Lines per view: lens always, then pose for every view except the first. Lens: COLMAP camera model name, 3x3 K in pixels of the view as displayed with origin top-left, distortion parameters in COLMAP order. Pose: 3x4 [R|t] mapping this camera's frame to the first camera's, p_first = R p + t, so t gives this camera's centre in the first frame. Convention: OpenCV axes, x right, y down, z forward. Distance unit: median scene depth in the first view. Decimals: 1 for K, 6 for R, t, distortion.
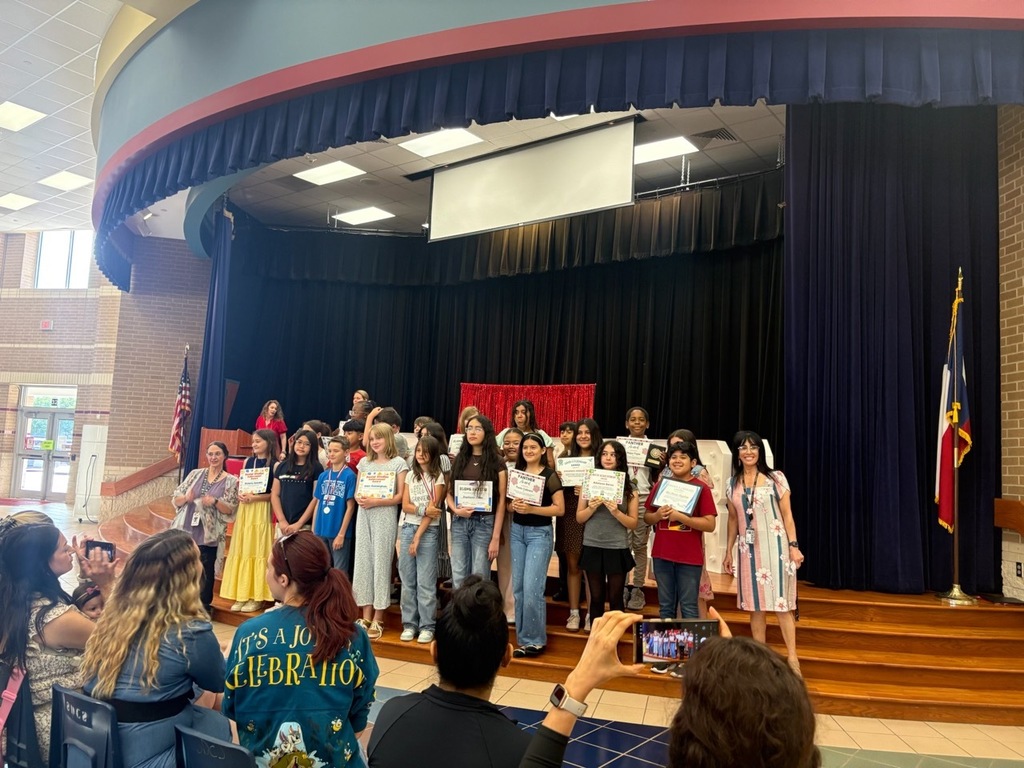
lens RADIAL K [[773.5, 0, 509.2], [0, 773.5, 385.3], [0, 0, 1]] dist [0.011666, -0.001509]
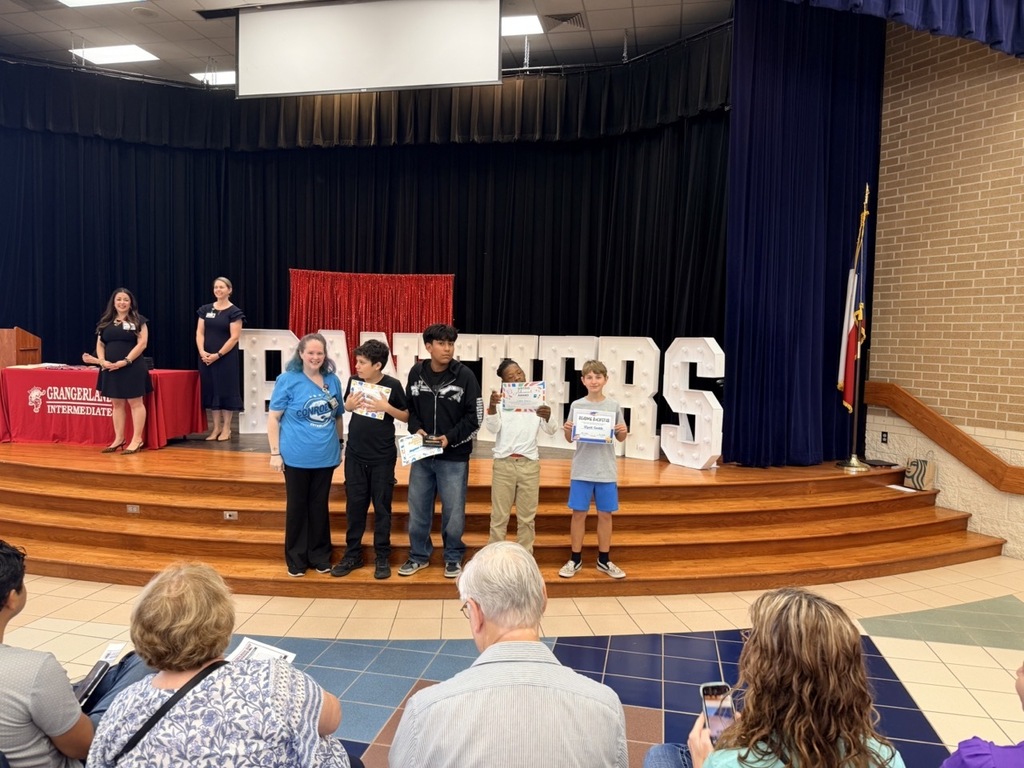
lens RADIAL K [[720.9, 0, 507.3], [0, 720.9, 380.7], [0, 0, 1]] dist [0.002437, -0.005787]
pose [[0.905863, -0.054783, 0.420012, -0.184182], [-0.017050, 0.986081, 0.165390, -0.016369], [-0.423227, -0.156982, 0.892321, 0.119737]]
